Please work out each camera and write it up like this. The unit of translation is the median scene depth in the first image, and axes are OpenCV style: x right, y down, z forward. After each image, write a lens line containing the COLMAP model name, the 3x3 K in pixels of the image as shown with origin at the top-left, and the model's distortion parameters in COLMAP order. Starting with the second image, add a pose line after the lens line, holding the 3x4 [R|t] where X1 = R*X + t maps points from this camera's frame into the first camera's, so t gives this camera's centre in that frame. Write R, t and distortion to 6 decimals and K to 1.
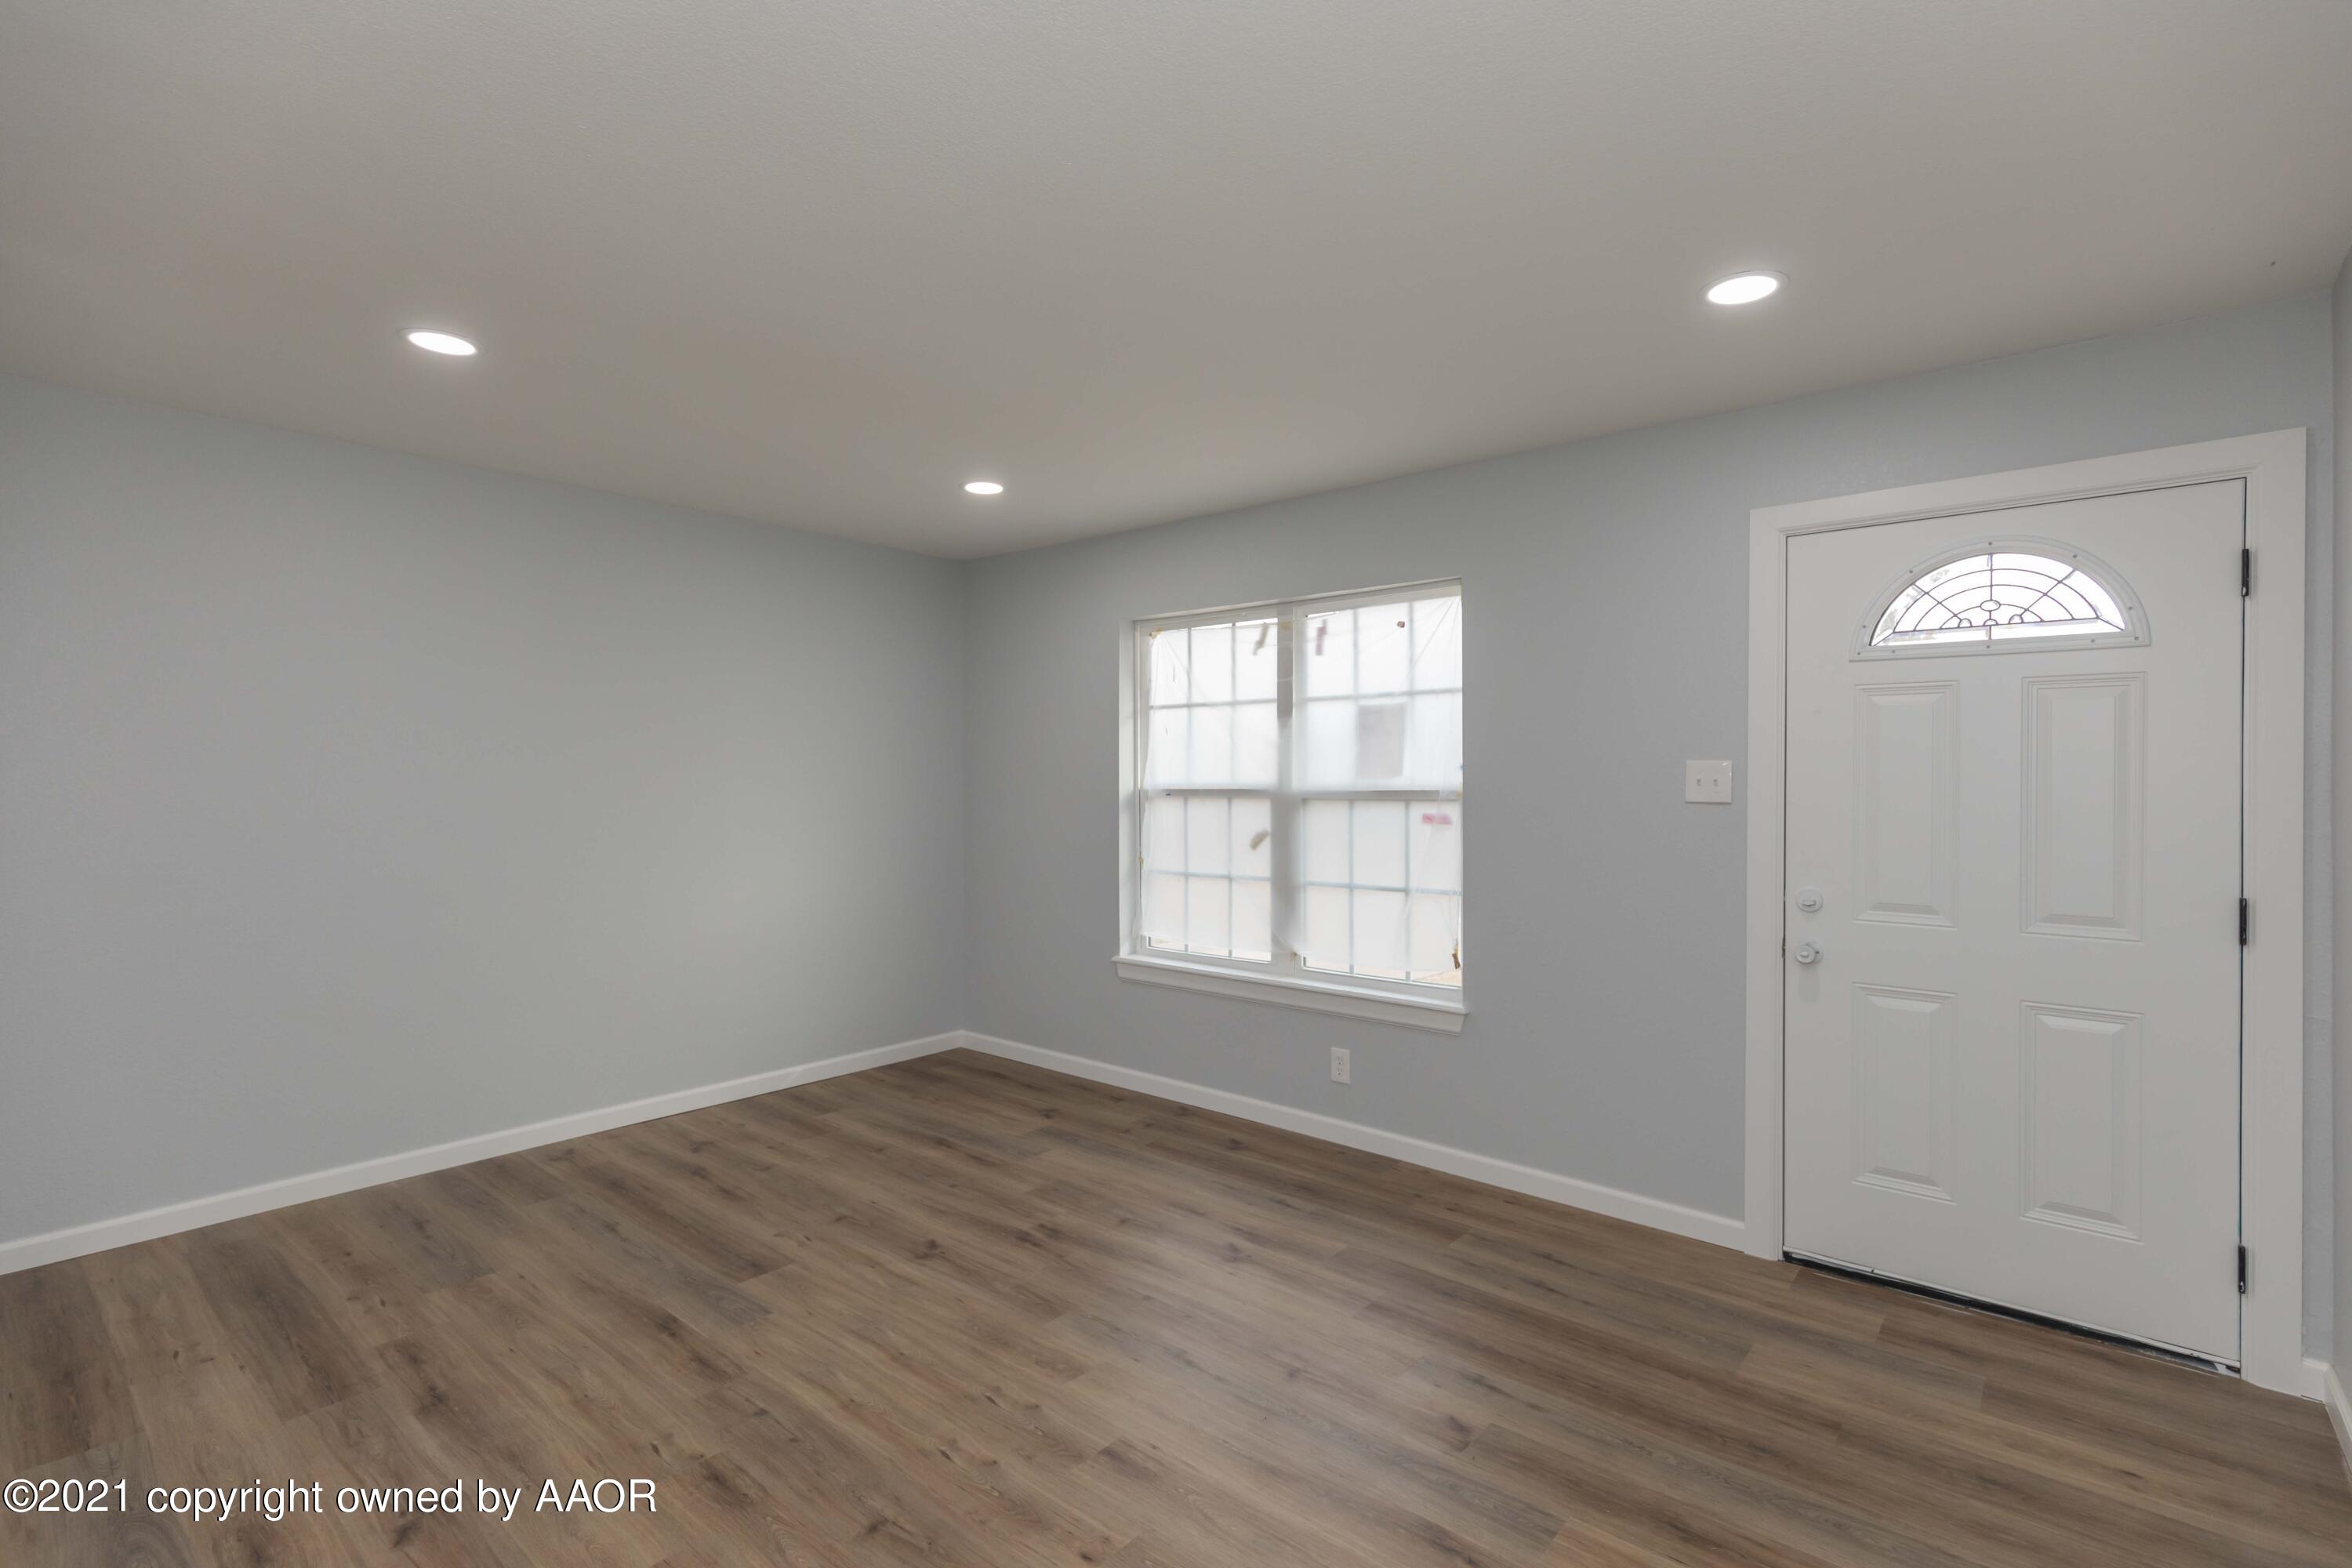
lens RADIAL K [[1061.0, 0, 1227.7], [0, 1061.0, 782.2], [0, 0, 1]] dist [0.006800, -0.000560]
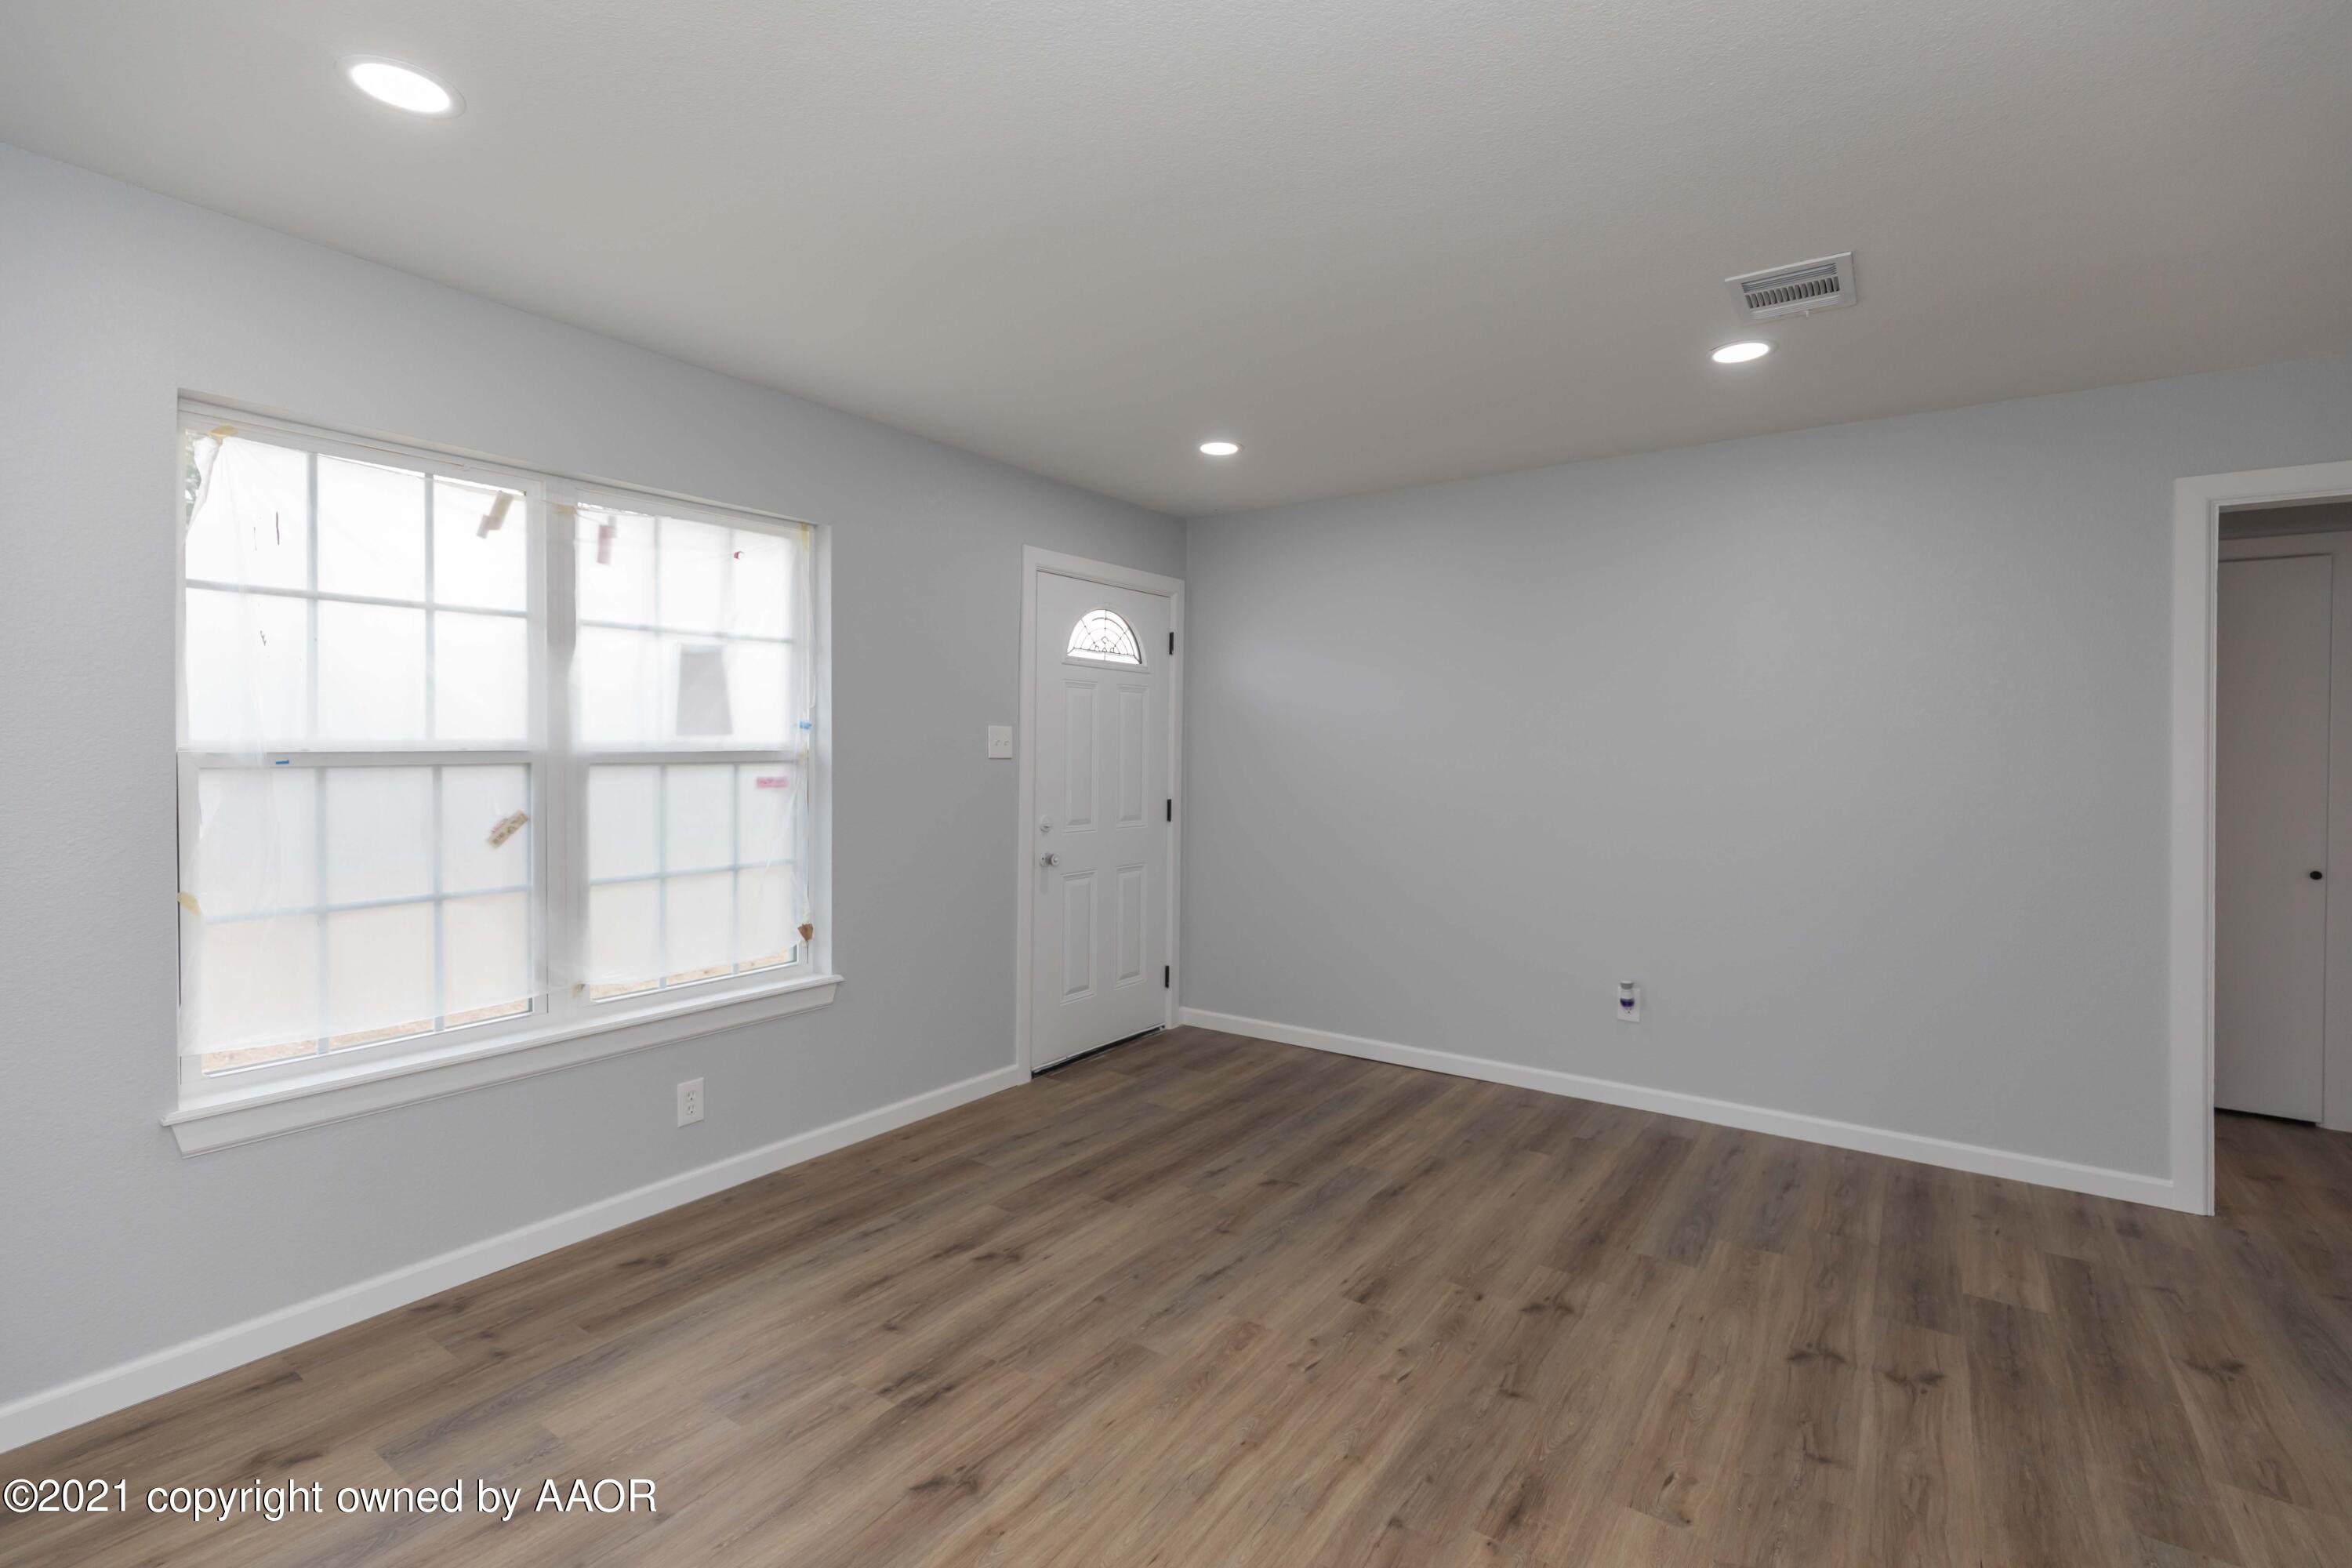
lens RADIAL K [[1061.0, 0, 1174.6], [0, 1061.0, 755.6], [0, 0, 1]] dist [0.006800, -0.000560]
pose [[-0.057339, -0.012913, 0.998271, -0.840488], [-0.007069, 0.999897, 0.012528, -0.002299], [-0.998330, -0.006339, -0.057424, 0.830958]]
